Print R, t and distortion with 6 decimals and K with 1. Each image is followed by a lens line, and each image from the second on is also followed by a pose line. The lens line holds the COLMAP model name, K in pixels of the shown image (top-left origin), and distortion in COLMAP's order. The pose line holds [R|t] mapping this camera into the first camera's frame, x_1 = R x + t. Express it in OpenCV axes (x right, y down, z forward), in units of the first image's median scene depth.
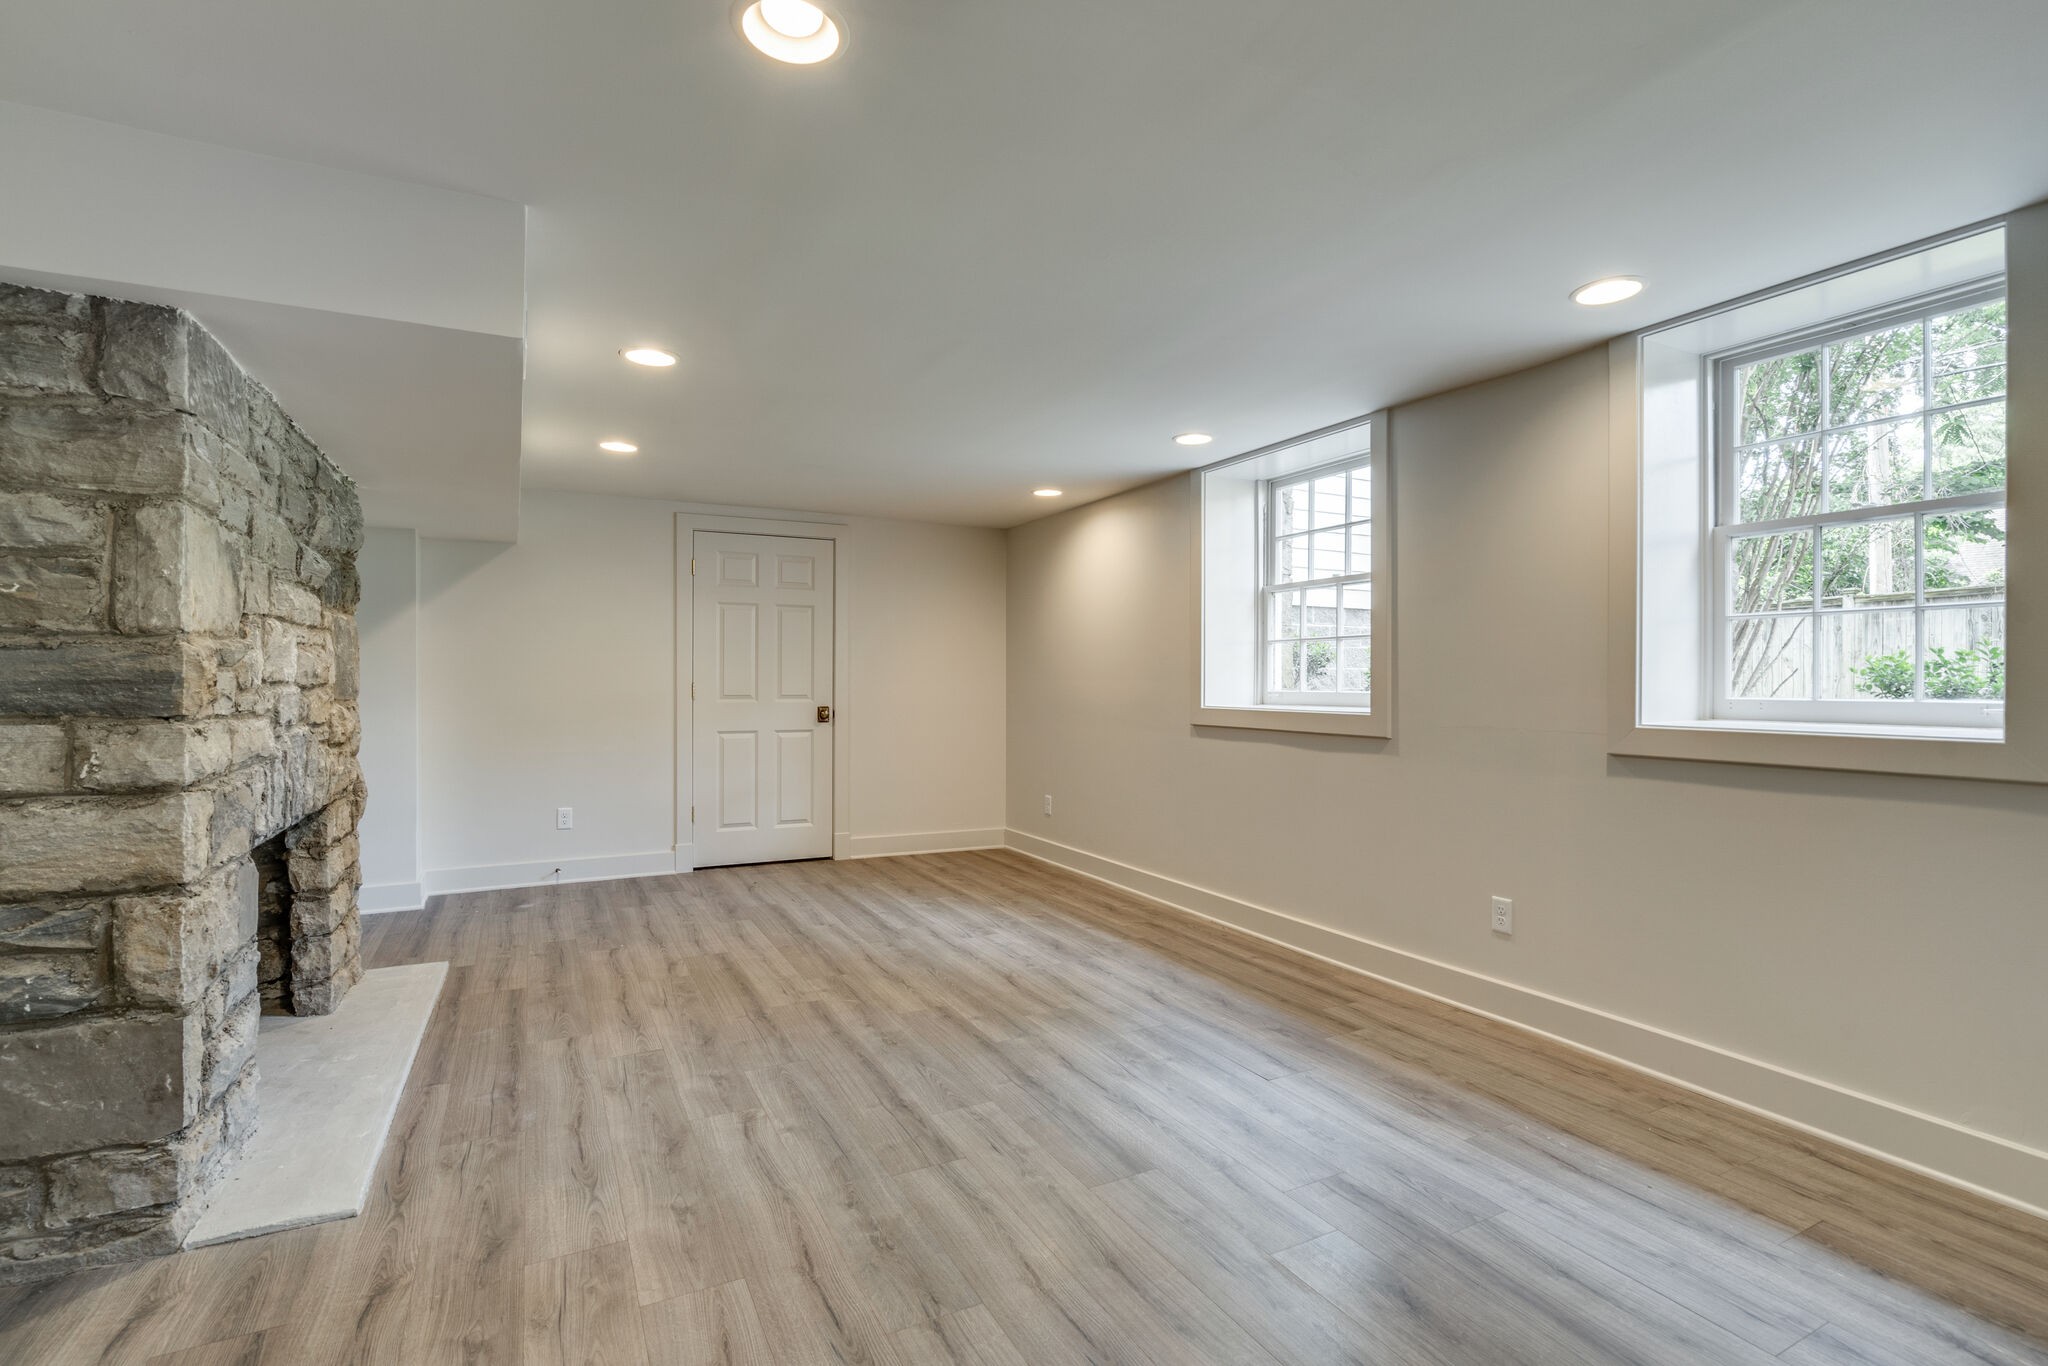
lens RADIAL K [[940.0, 0, 1039.9], [0, 940.0, 680.4], [0, 0, 1]] dist [-0.010026, 0.001394]
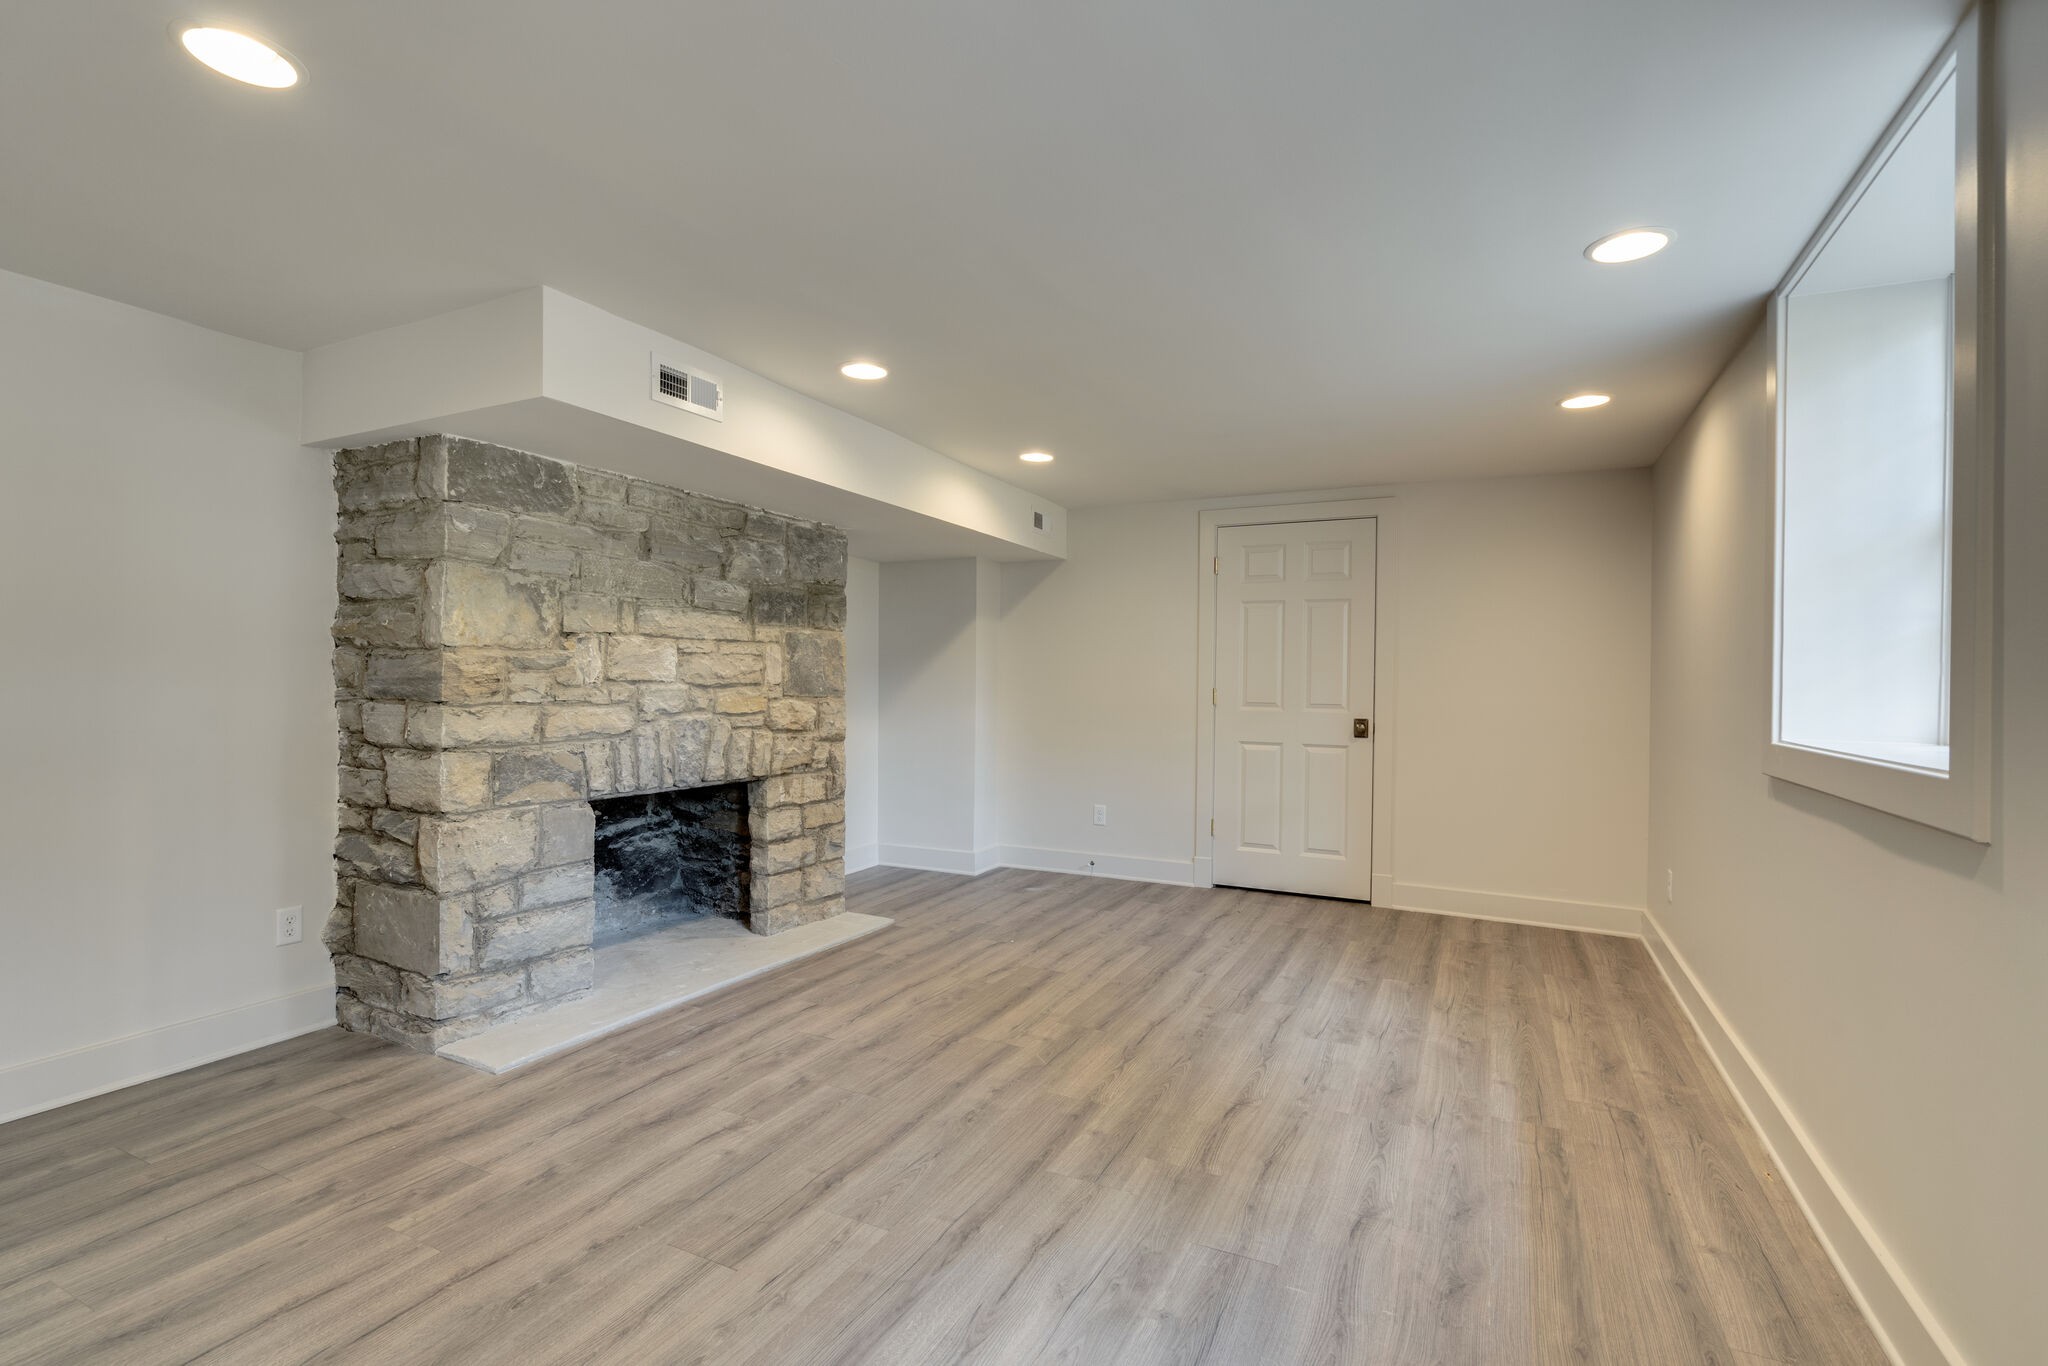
lens RADIAL K [[940.0, 0, 1032.1], [0, 940.0, 682.0], [0, 0, 1]] dist [-0.010026, 0.001394]
pose [[0.588075, 0.004061, -0.808796, 0.537303], [-0.010672, 0.999939, -0.002739, 0.000250], [0.808736, 0.010243, 0.588082, 0.540819]]
